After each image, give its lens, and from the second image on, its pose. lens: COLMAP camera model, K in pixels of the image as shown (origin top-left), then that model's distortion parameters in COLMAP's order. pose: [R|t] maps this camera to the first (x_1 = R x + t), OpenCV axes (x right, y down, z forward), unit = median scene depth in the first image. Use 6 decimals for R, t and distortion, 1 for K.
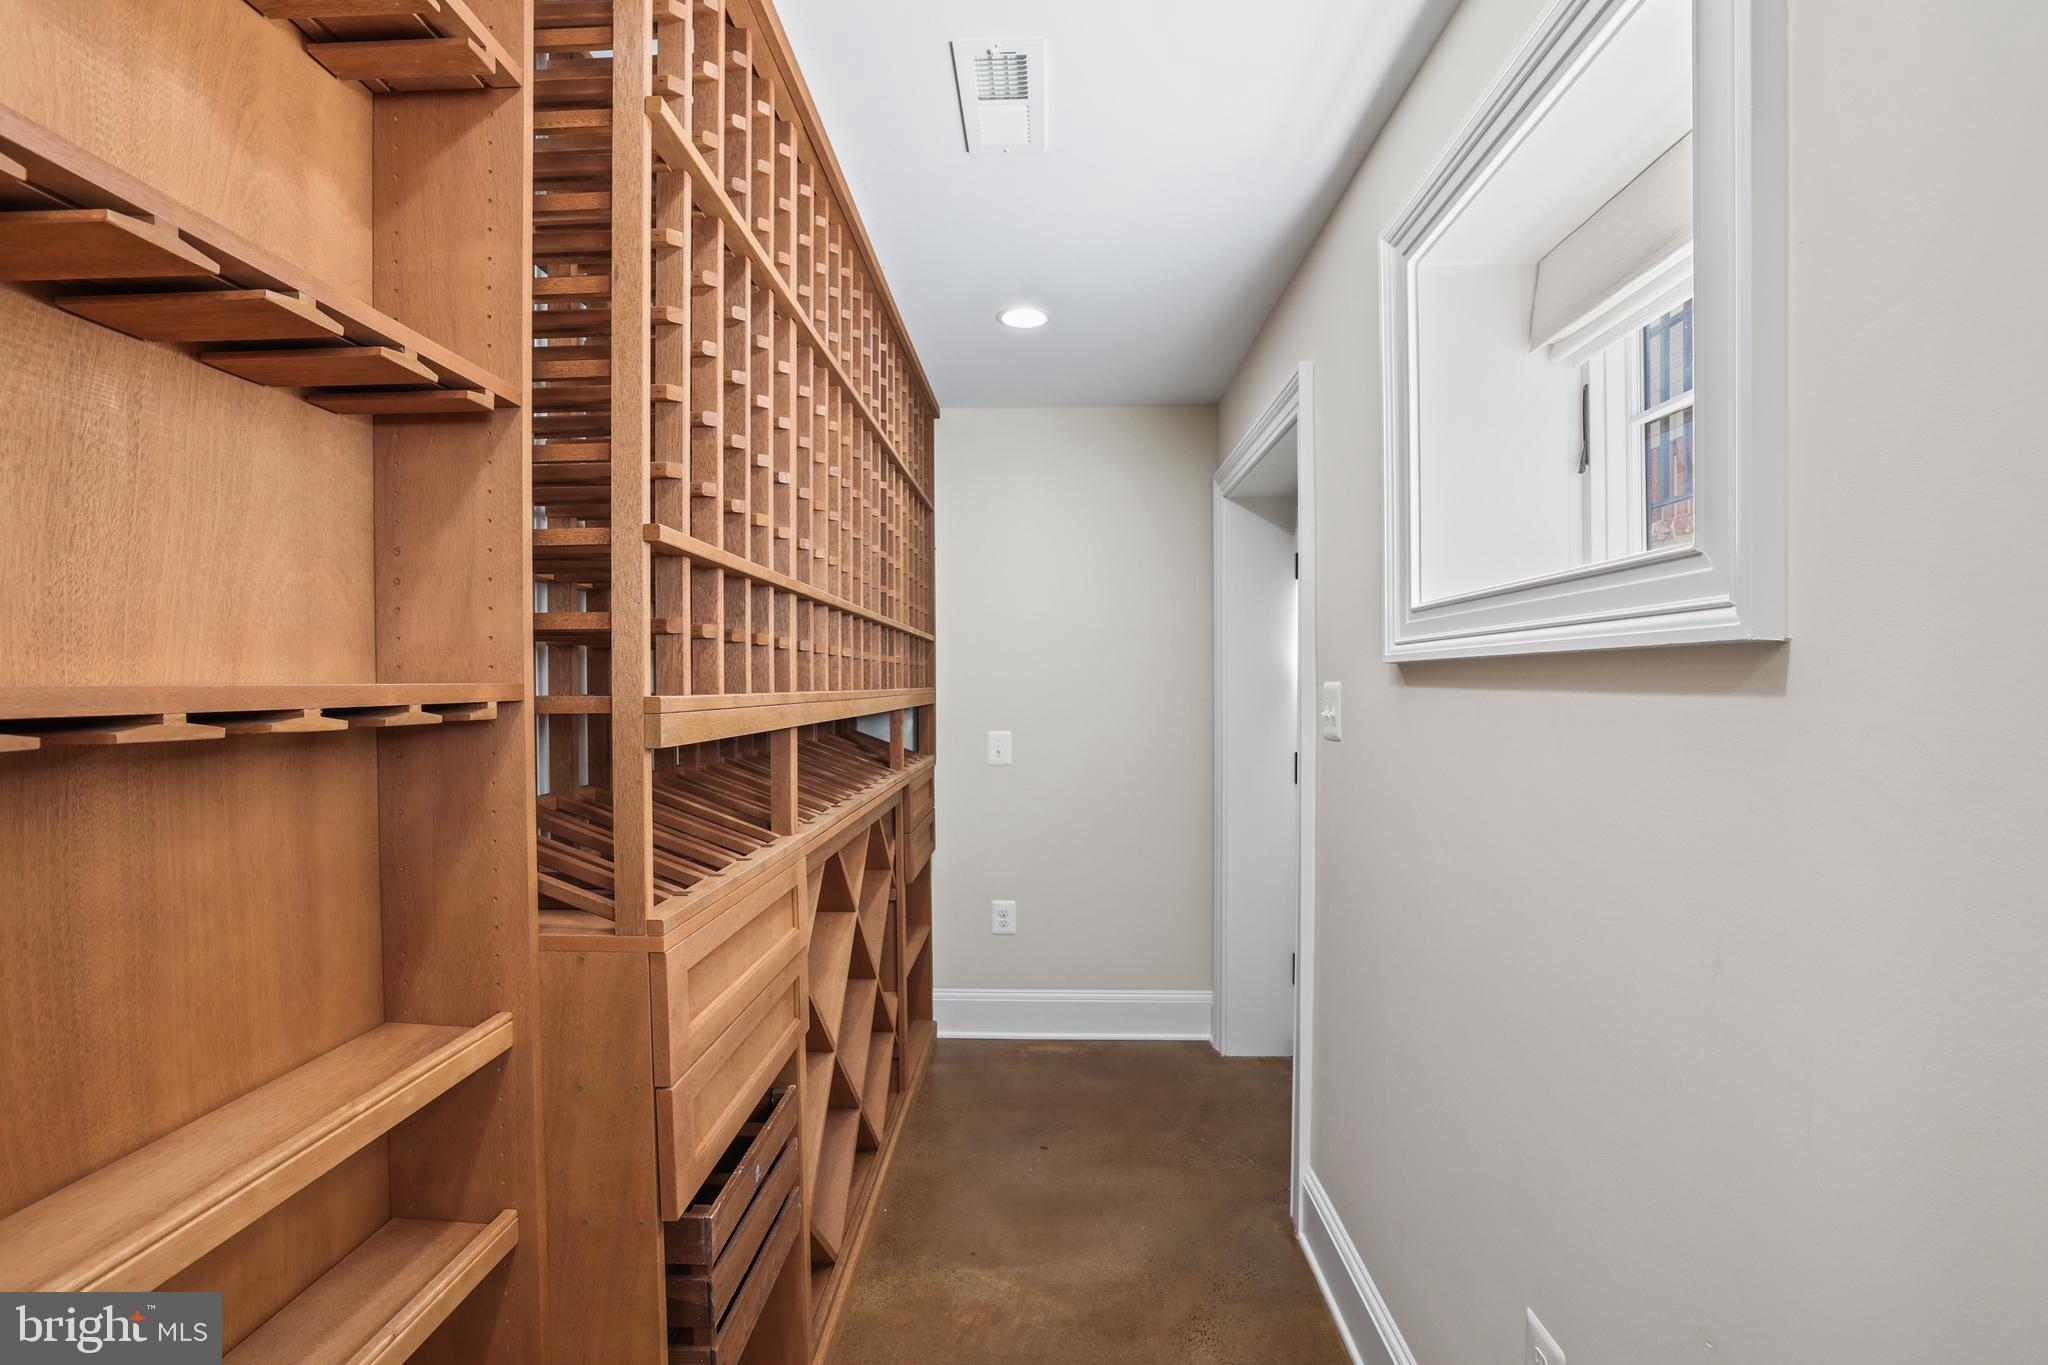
lens RADIAL K [[903.5, 0, 1029.4], [0, 903.5, 689.1], [0, 0, 1]] dist [-0.045439, 0.015814]
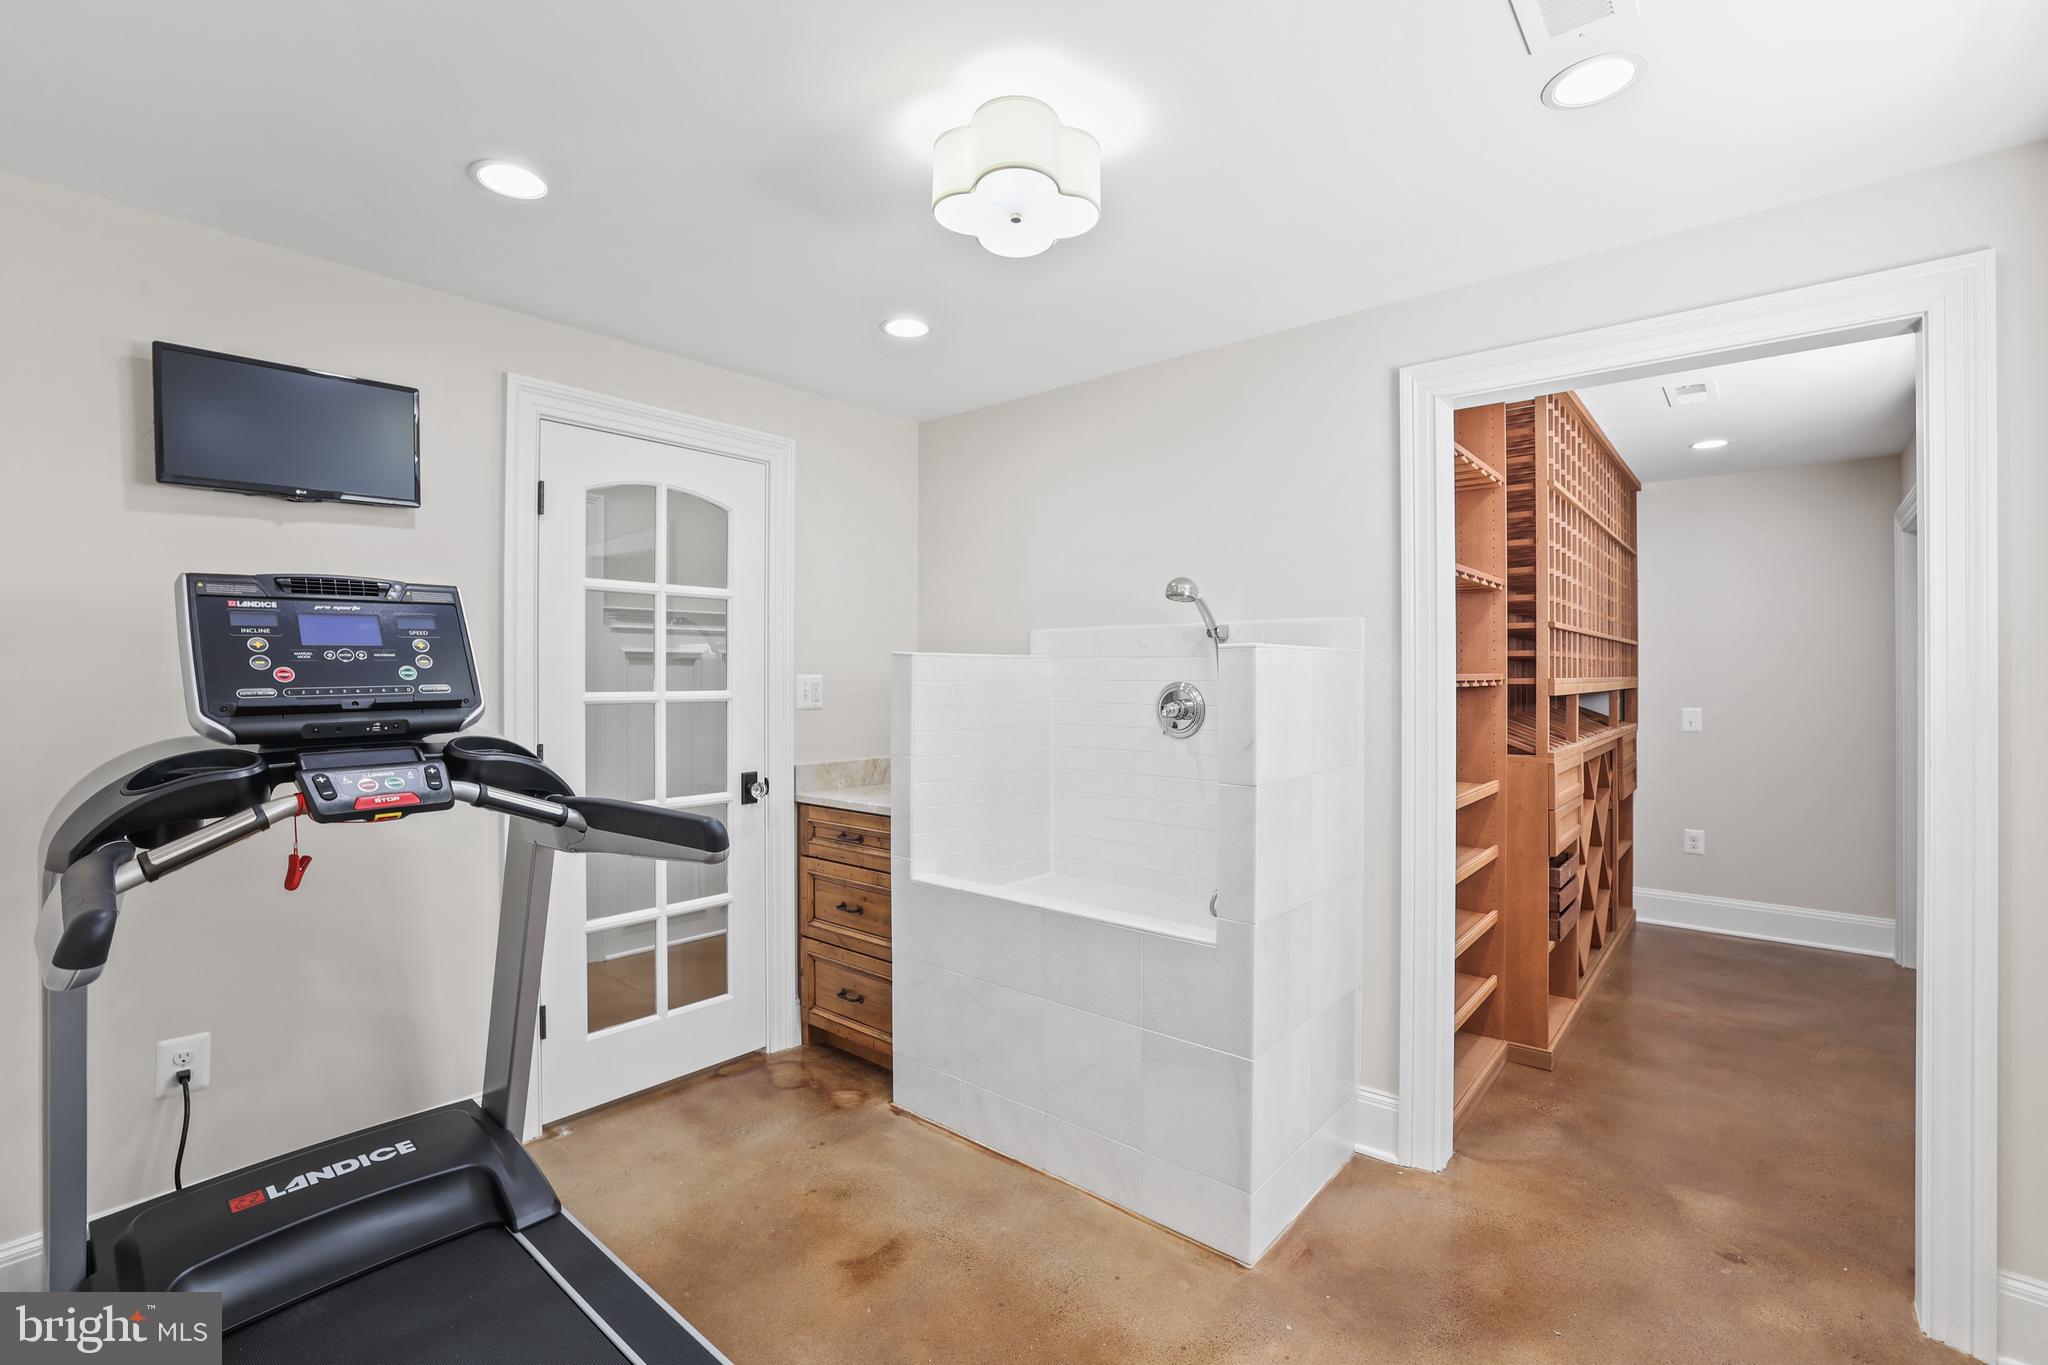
lens RADIAL K [[903.5, 0, 1021.5], [0, 903.5, 680.9], [0, 0, 1]] dist [-0.045439, 0.015814]
pose [[0.775982, 0.003945, -0.630743, 0.032341], [-0.003202, 0.999992, 0.002314, 0.005658], [0.630747, 0.000224, 0.775988, -0.904361]]
